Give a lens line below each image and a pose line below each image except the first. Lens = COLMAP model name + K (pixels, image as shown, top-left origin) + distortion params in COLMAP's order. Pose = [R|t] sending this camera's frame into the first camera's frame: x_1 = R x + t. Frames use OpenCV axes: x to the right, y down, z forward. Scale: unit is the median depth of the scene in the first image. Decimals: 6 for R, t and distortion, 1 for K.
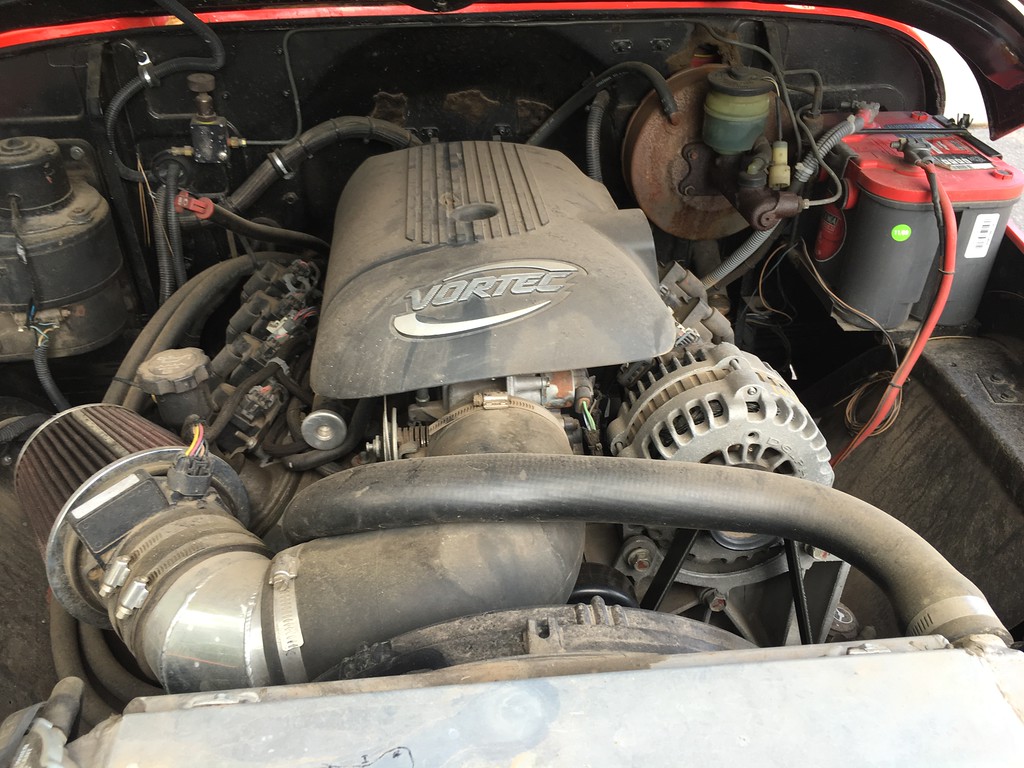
lens RADIAL K [[887.3, 0, 511.0], [0, 887.3, 383.5], [0, 0, 1]] dist [0.075864, -0.100585]
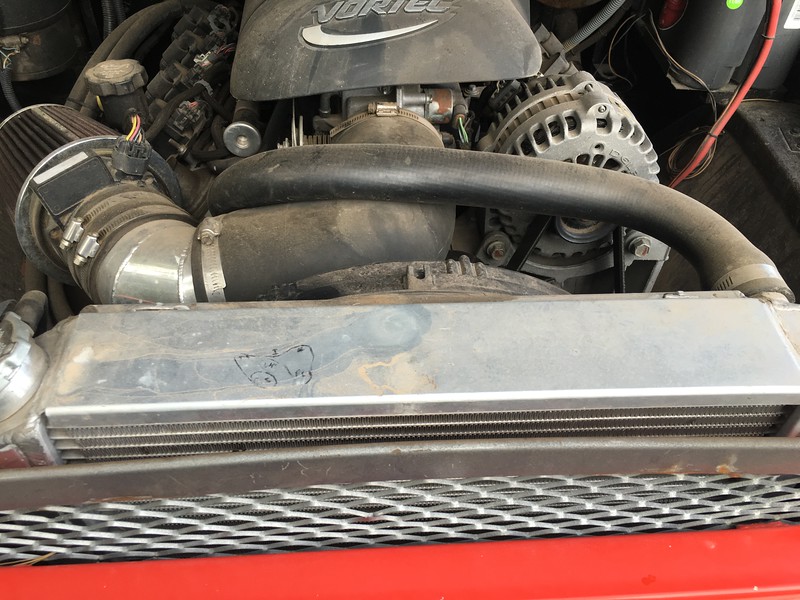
lens RADIAL K [[693.2, 0, 397.9], [0, 693.2, 302.7], [0, 0, 1]] dist [0.075864, -0.100585]
pose [[0.998912, 0.043940, 0.015654, -0.005563], [-0.046124, 0.980483, 0.191117, 0.096302], [-0.006950, -0.191631, 0.981442, 0.034421]]
